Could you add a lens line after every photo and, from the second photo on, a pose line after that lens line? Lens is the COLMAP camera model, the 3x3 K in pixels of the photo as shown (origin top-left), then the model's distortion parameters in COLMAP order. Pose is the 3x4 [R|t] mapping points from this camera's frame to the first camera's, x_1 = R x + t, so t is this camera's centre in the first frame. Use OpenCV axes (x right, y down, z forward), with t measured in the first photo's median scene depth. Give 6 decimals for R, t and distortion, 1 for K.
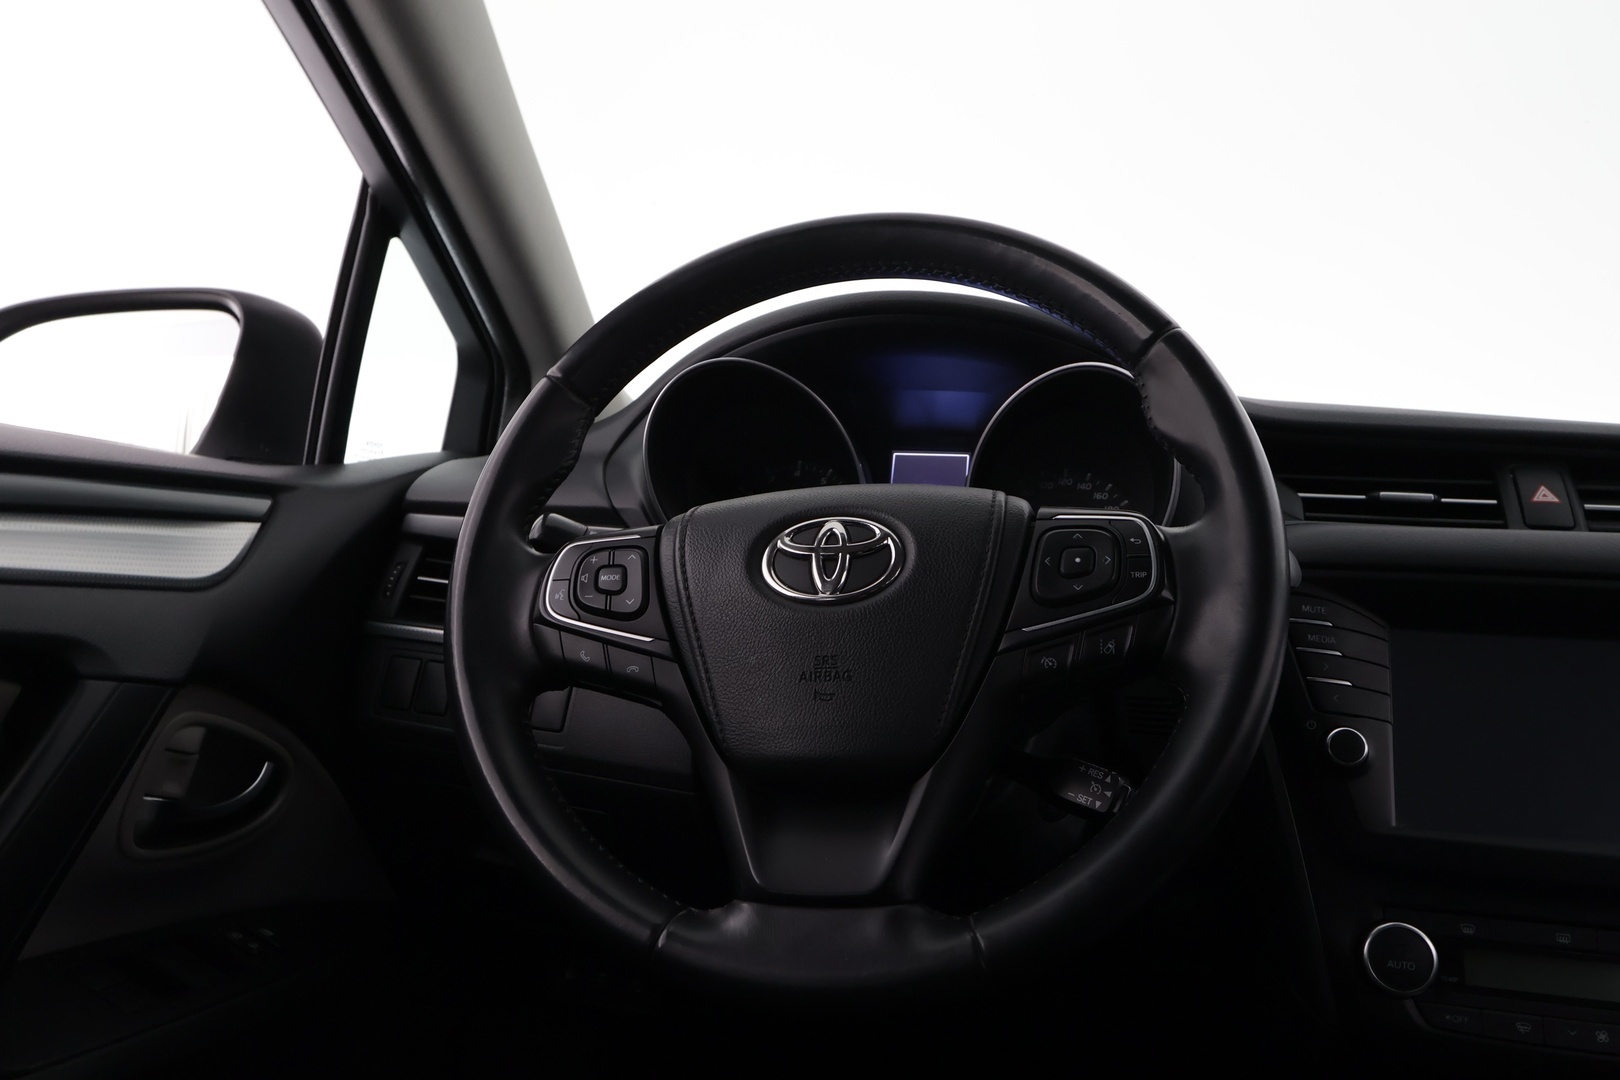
lens RADIAL K [[1289.4, 0, 822.3], [0, 1289.4, 547.0], [0, 0, 1]] dist [0.014956, -0.002346]
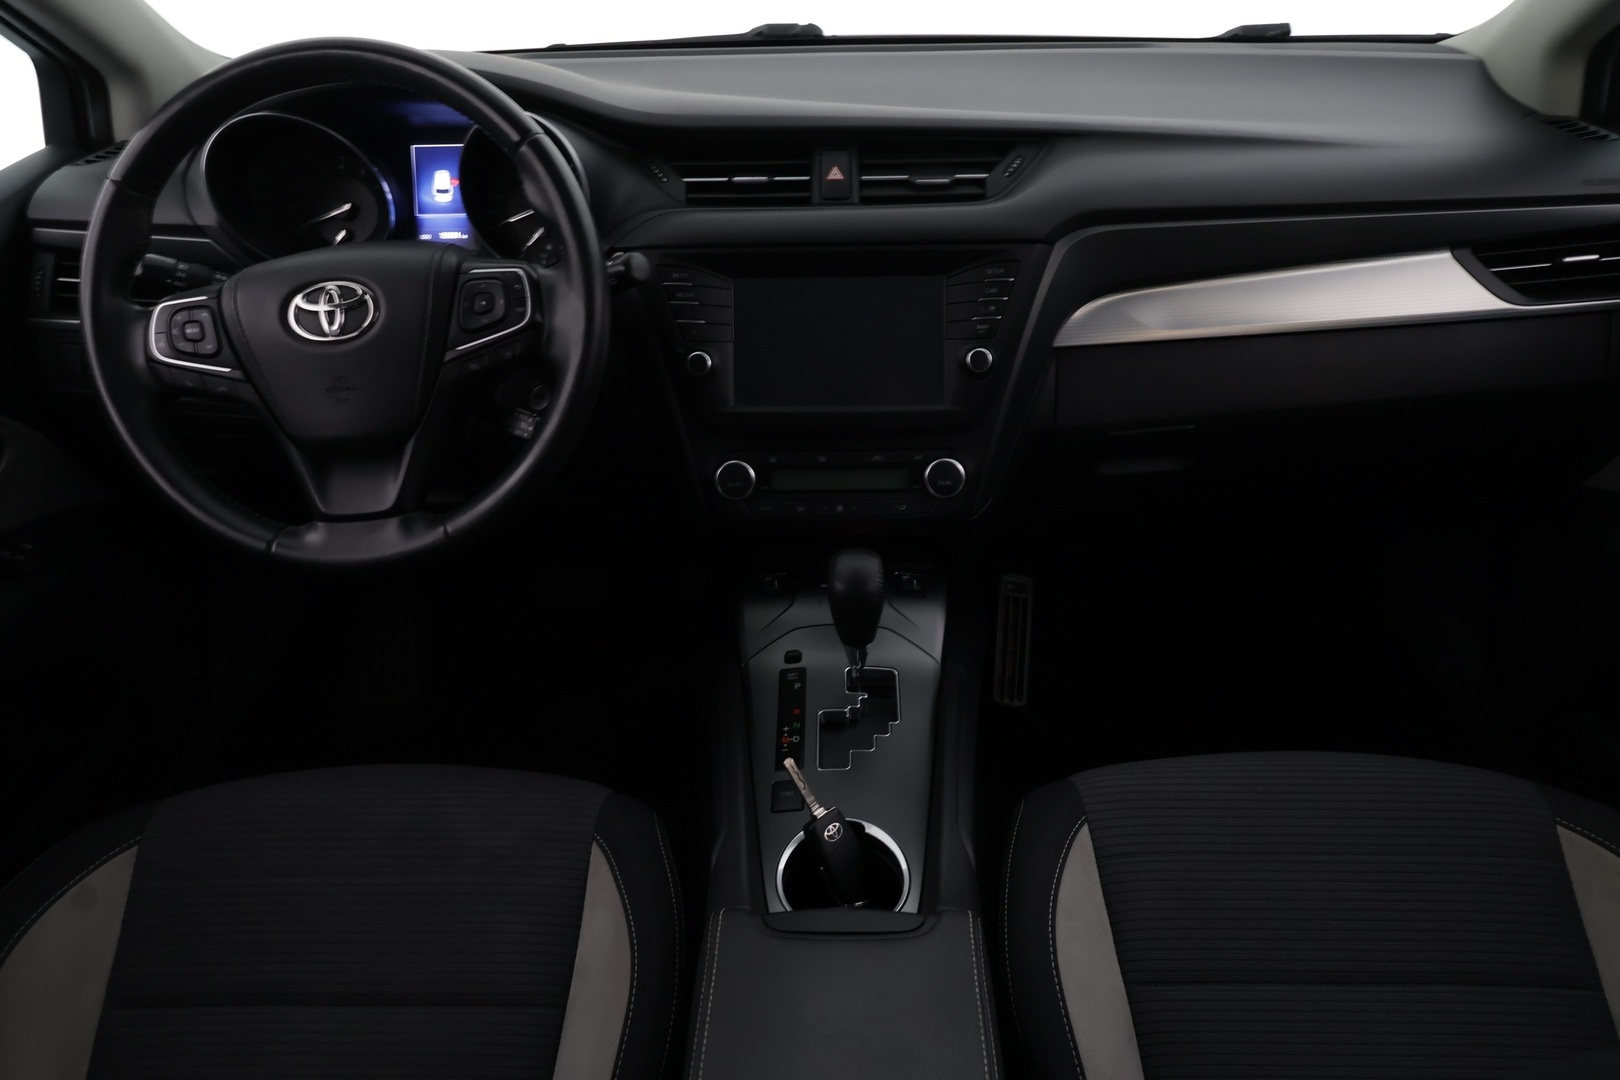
lens RADIAL K [[1289.4, 0, 822.3], [0, 1289.4, 547.0], [0, 0, 1]] dist [0.014956, -0.002346]
pose [[0.978281, -0.141486, 0.151489, 0.301633], [0.061909, 0.896900, 0.437879, -0.375012], [-0.197824, -0.418990, 0.886179, -0.632277]]
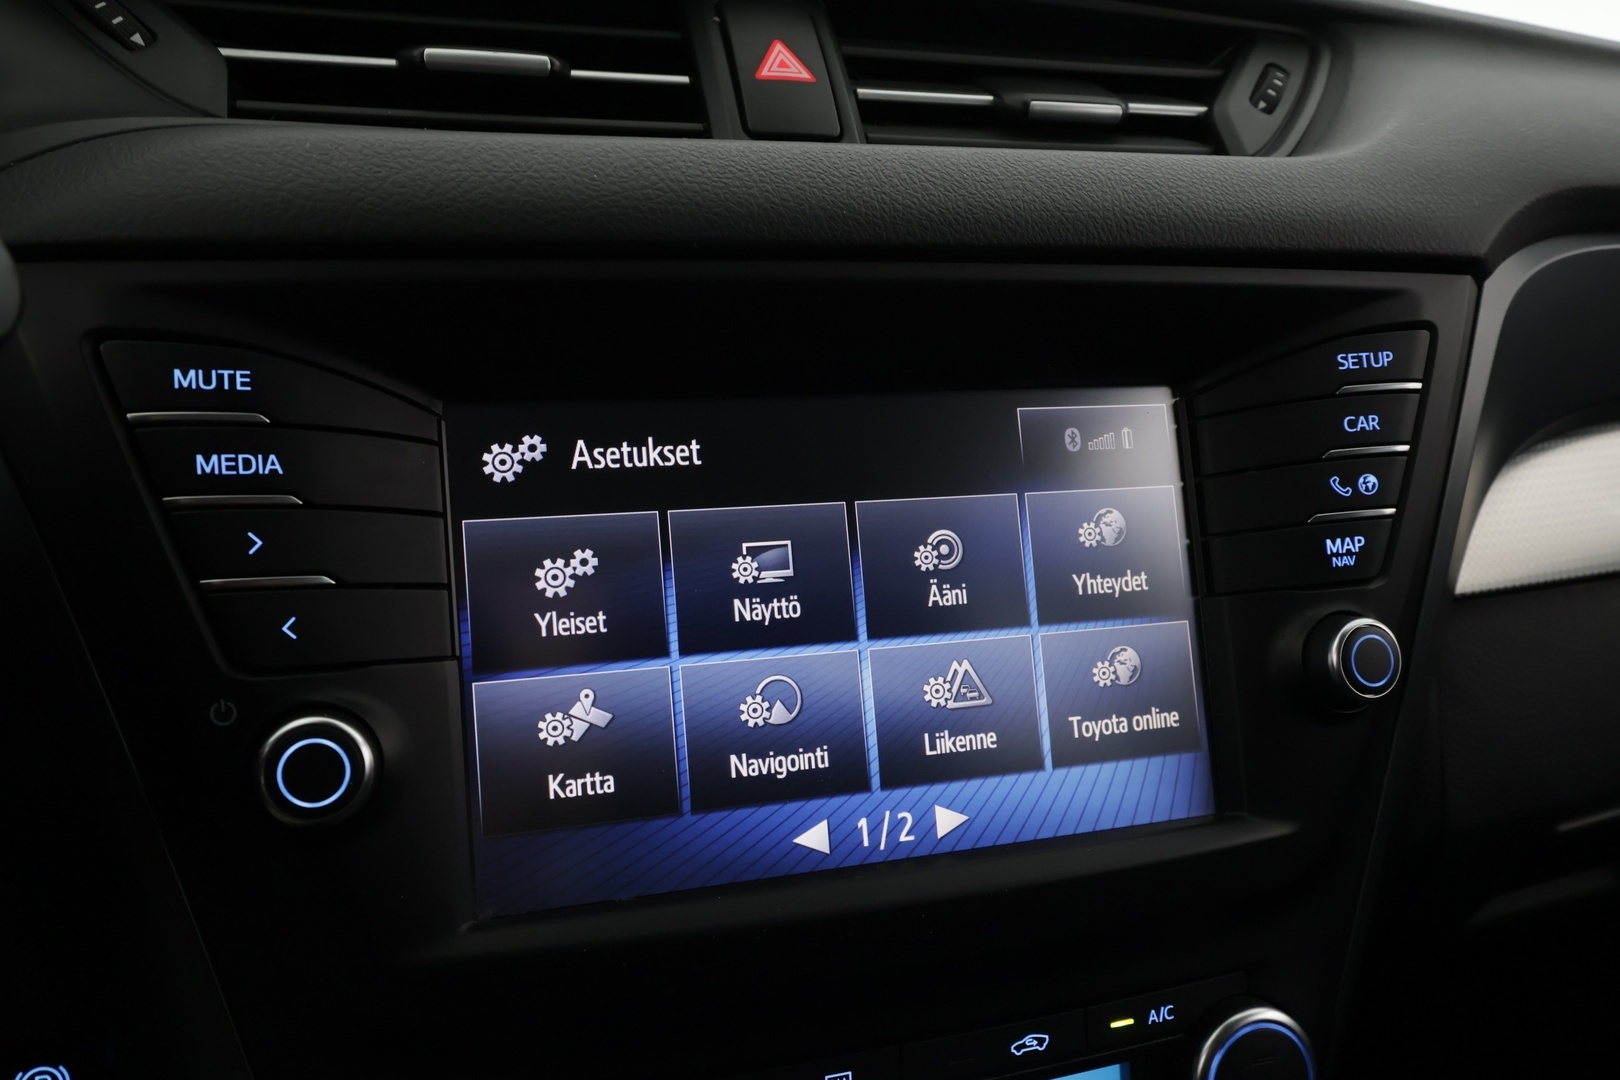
lens RADIAL K [[1289.4, 0, 822.3], [0, 1289.4, 547.0], [0, 0, 1]] dist [0.014956, -0.002346]
pose [[0.863887, -0.151609, 0.480327, 0.395599], [0.022264, 0.964186, 0.264290, 0.004143], [-0.503193, -0.217623, 0.836323, 0.699805]]
